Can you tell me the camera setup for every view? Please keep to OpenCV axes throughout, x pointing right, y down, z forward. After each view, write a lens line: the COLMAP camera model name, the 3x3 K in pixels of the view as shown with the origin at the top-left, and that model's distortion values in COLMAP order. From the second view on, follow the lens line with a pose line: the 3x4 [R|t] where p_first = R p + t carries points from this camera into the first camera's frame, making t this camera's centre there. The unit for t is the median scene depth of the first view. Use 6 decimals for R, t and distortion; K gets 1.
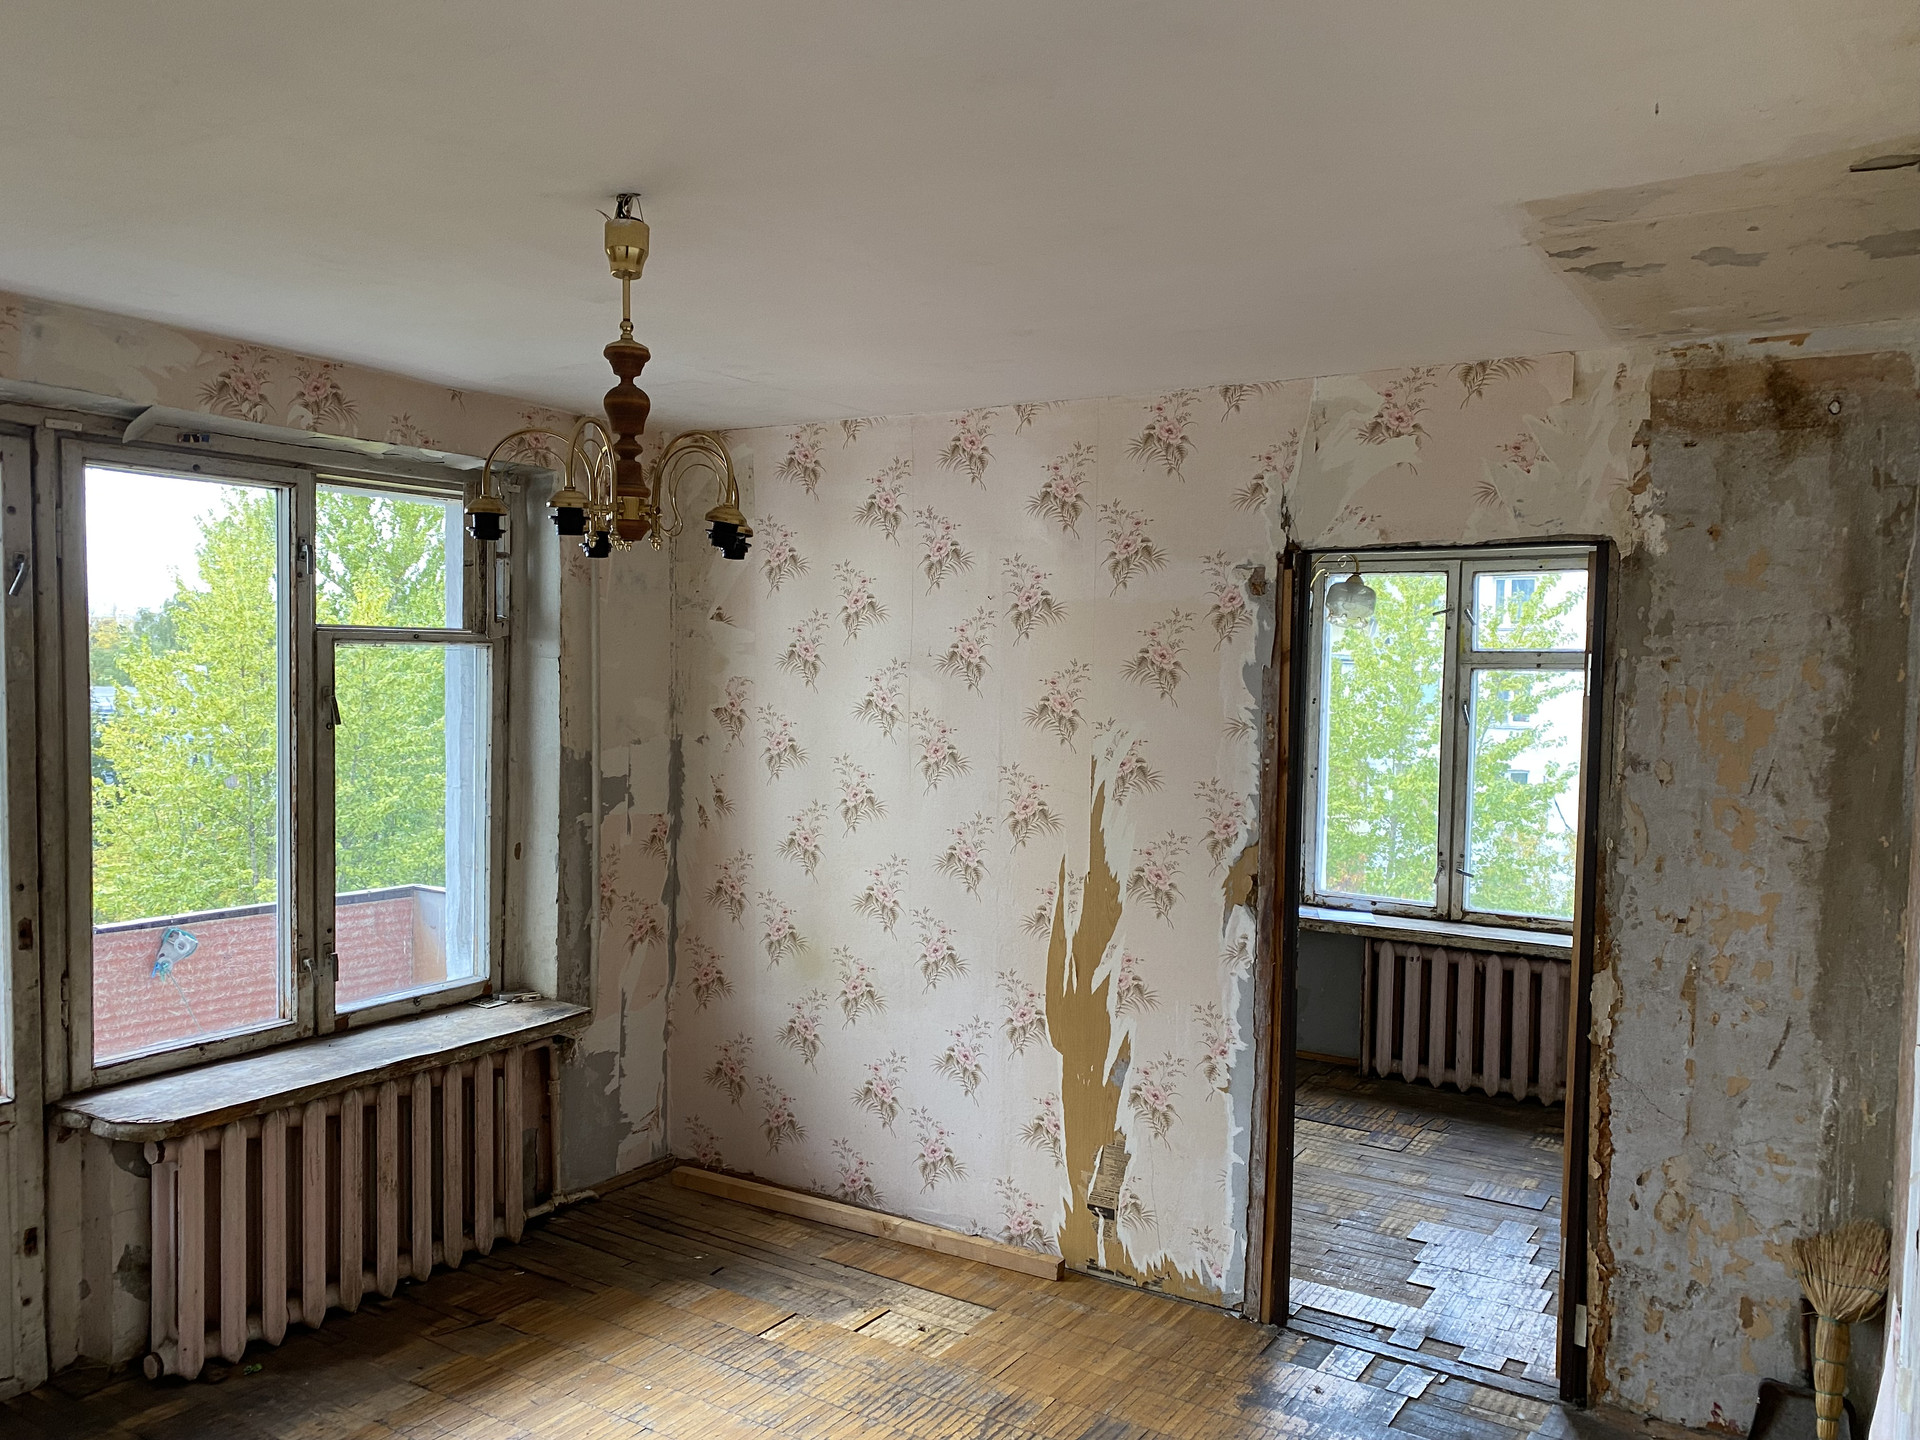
lens RADIAL K [[1454.0, 0, 956.3], [0, 1454.0, 720.3], [0, 0, 1]] dist [0.022299, -0.028900]
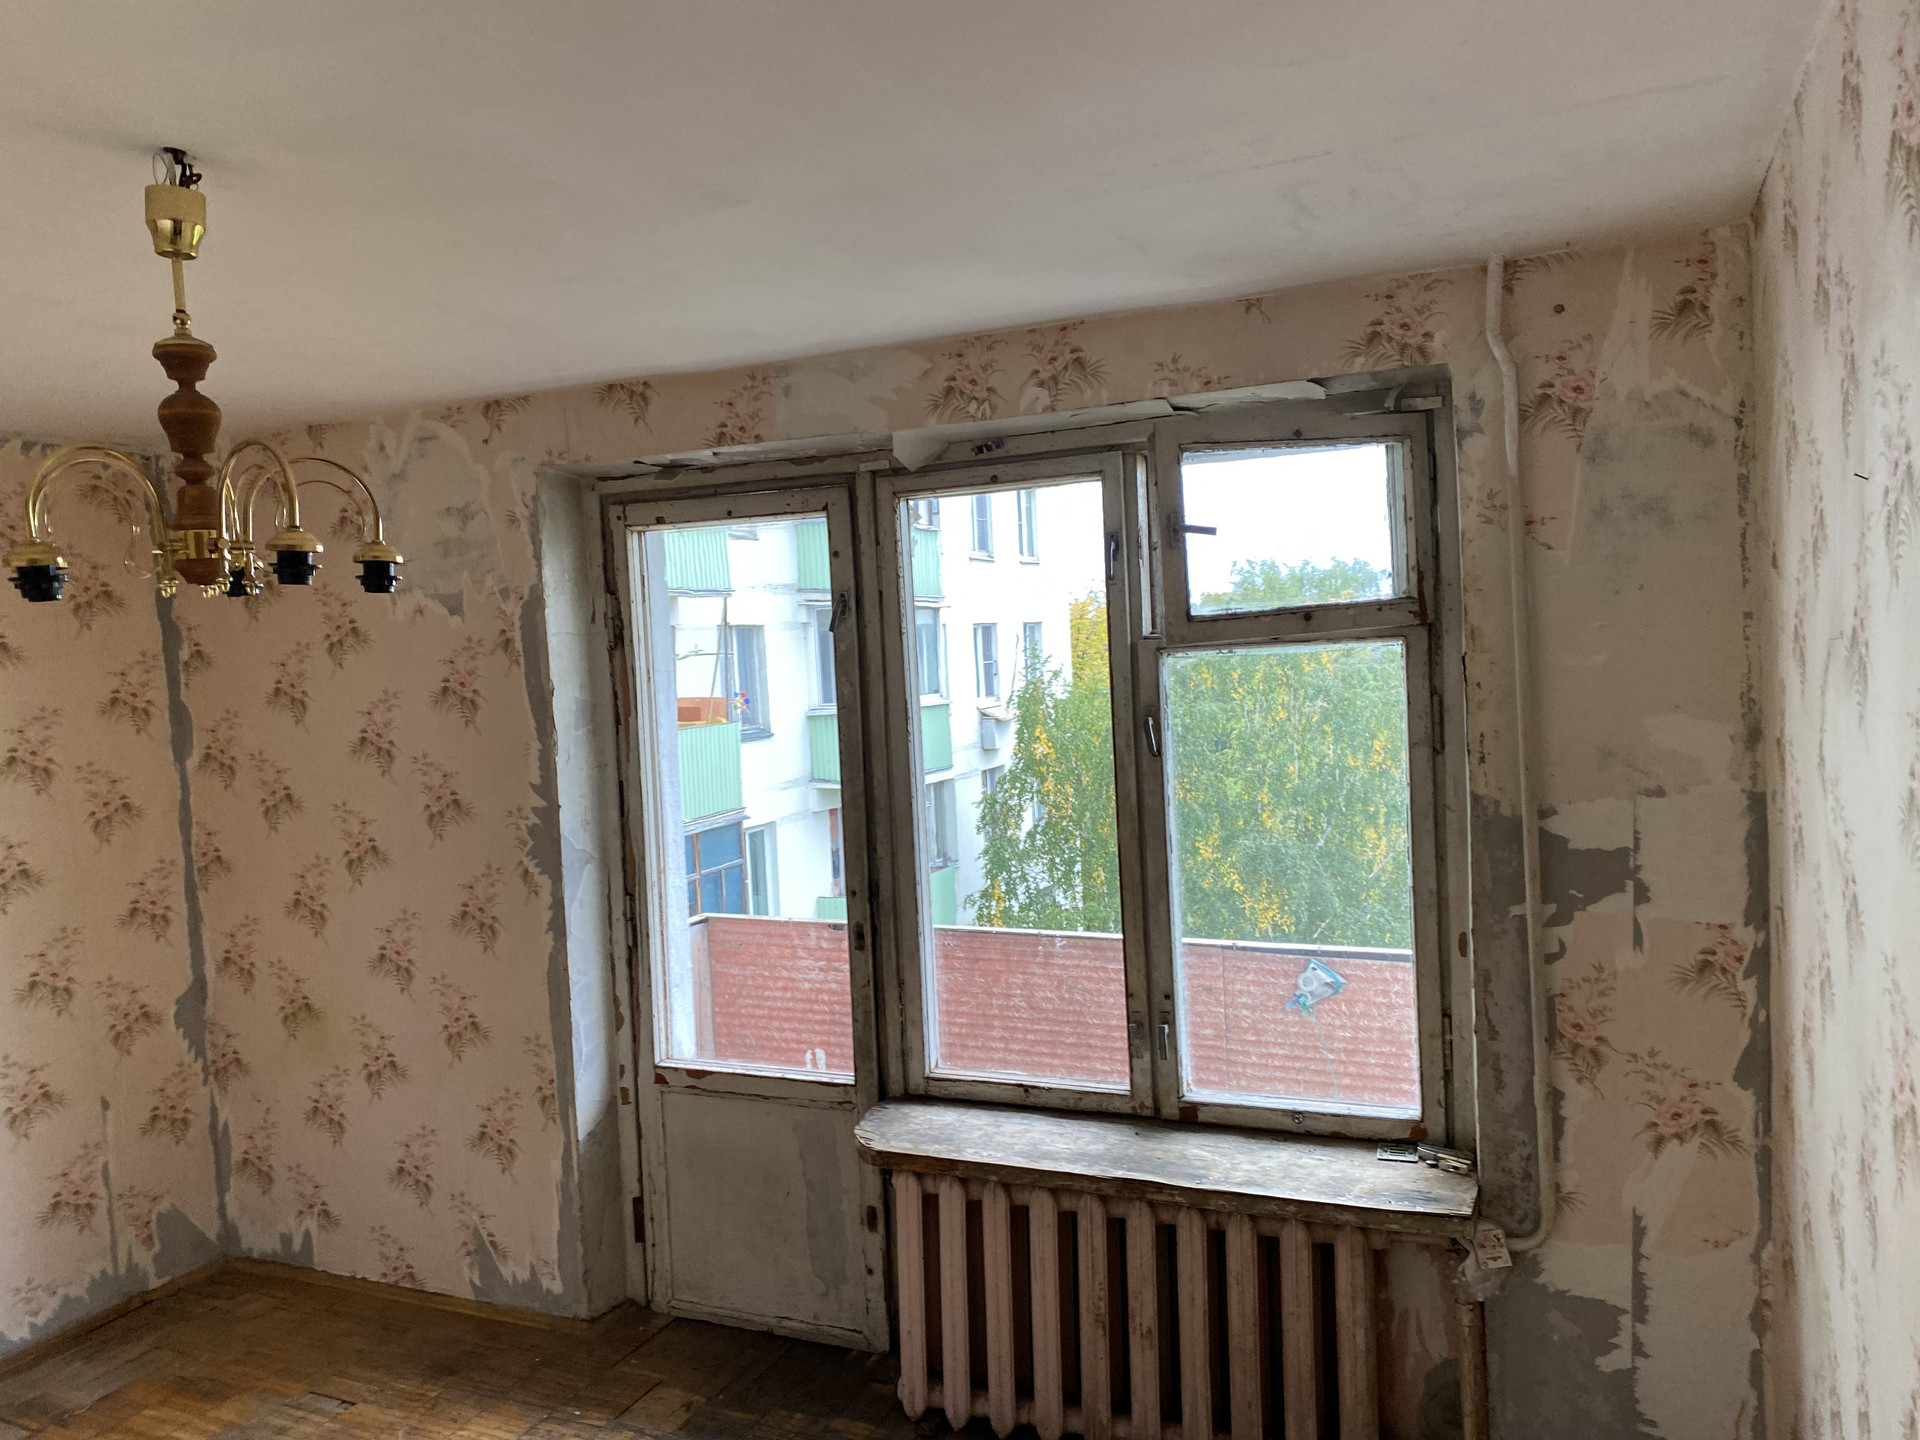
lens RADIAL K [[1454.0, 0, 960.8], [0, 1454.0, 727.8], [0, 0, 1]] dist [0.022299, -0.028900]
pose [[0.122530, 0.030751, -0.991988, 0.317130], [0.011137, 0.999414, 0.032357, -0.032326], [0.992402, -0.015012, 0.122115, 0.658603]]
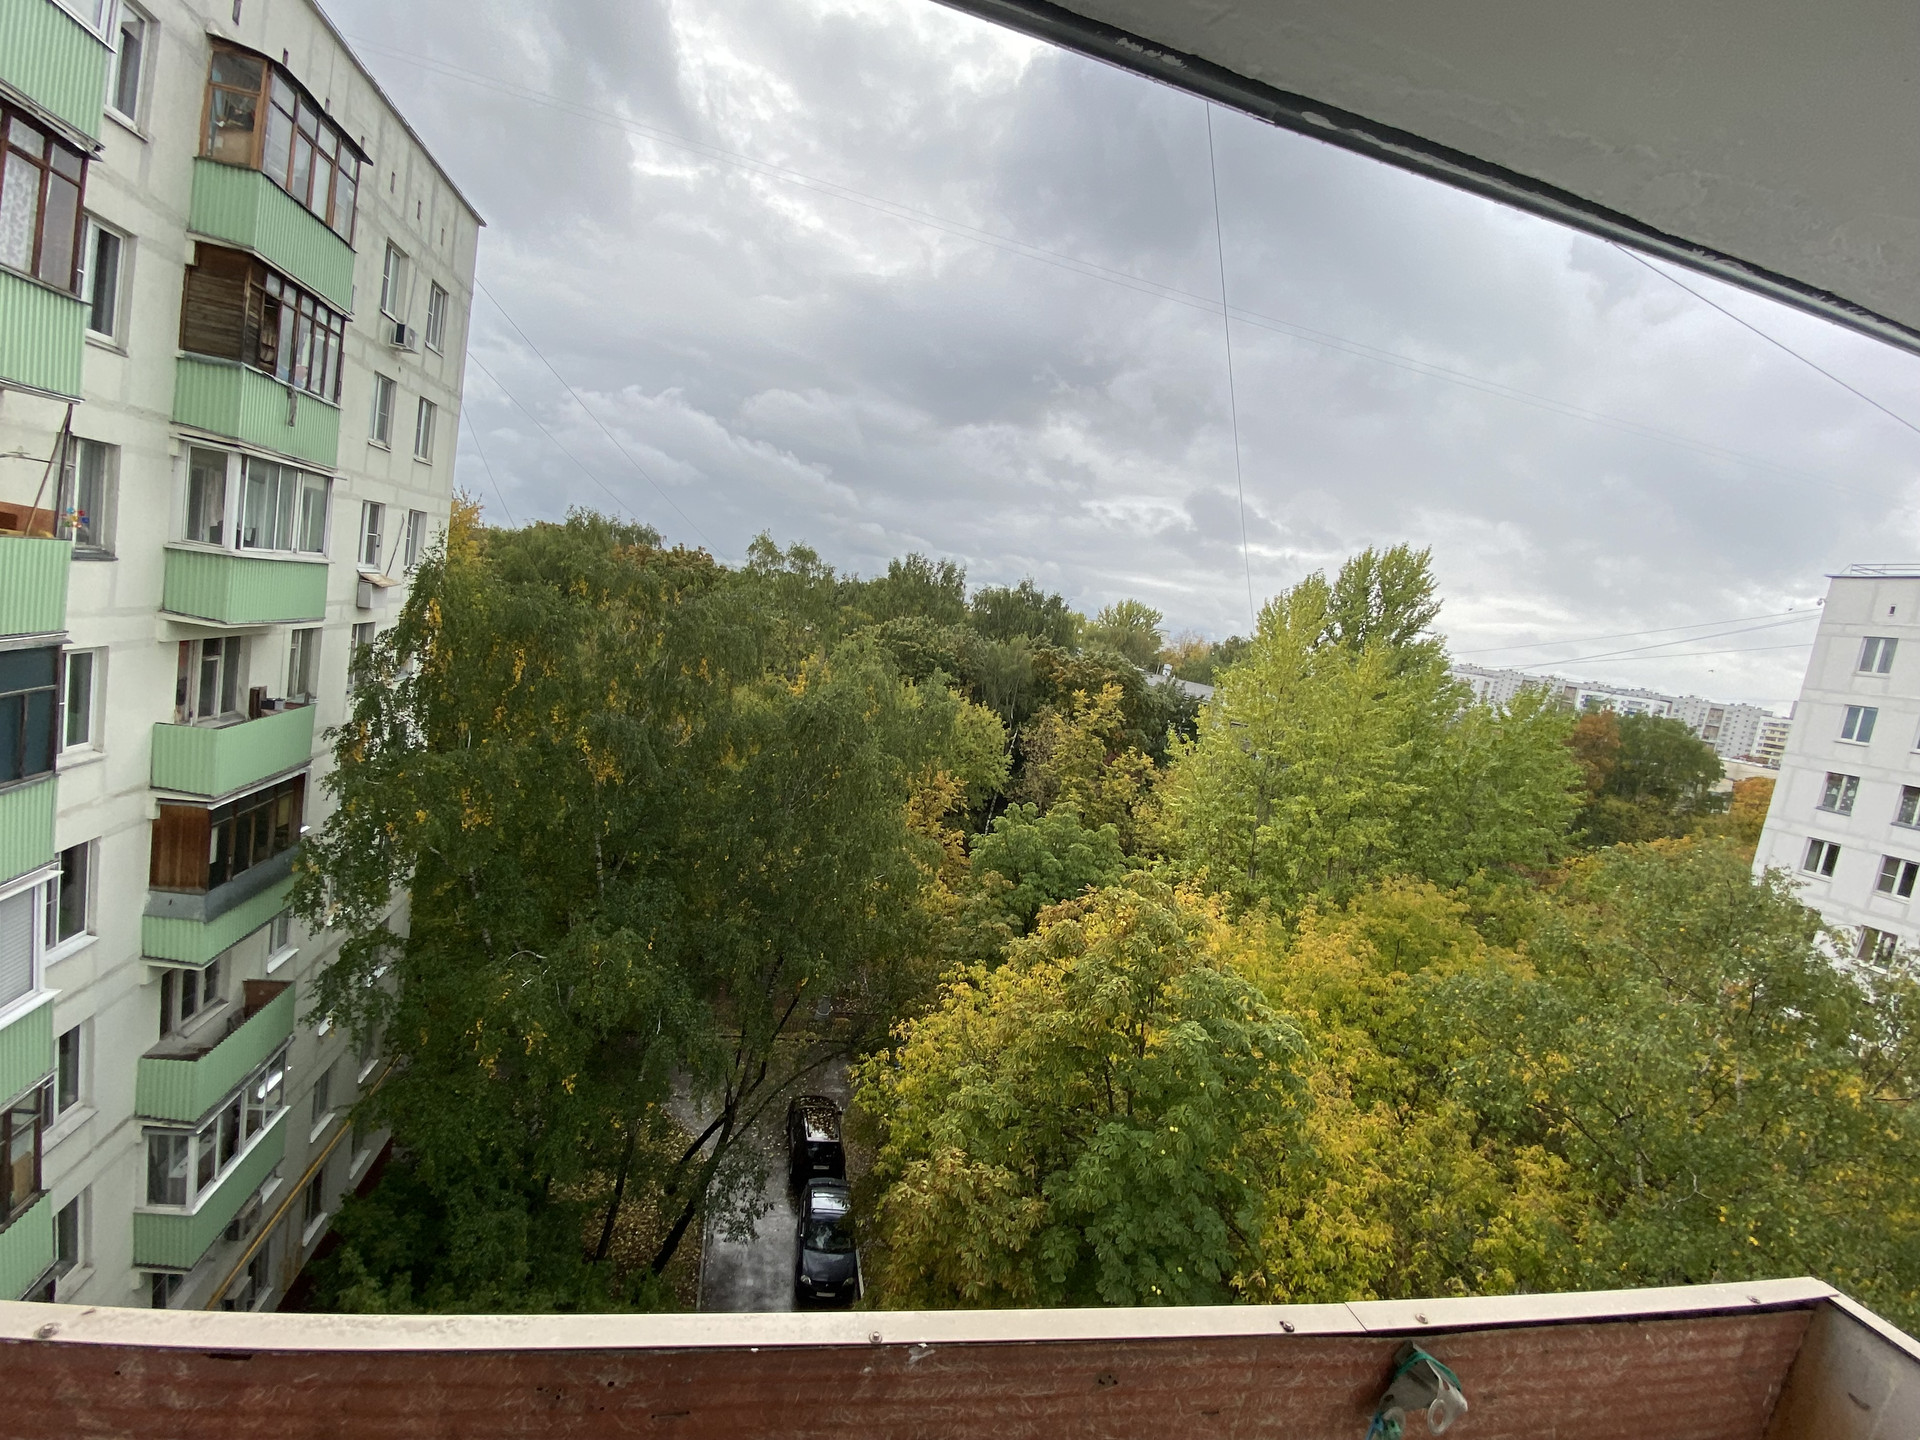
lens RADIAL K [[840.4, 0, 957.4], [0, 840.4, 720.2], [0, 0, 1]] dist [-0.005229, -0.003015]
pose [[0.687837, 0.183678, -0.702241, -0.474884], [-0.182634, 0.980124, 0.077474, -0.051578], [0.702514, 0.074964, 0.707711, 0.667573]]
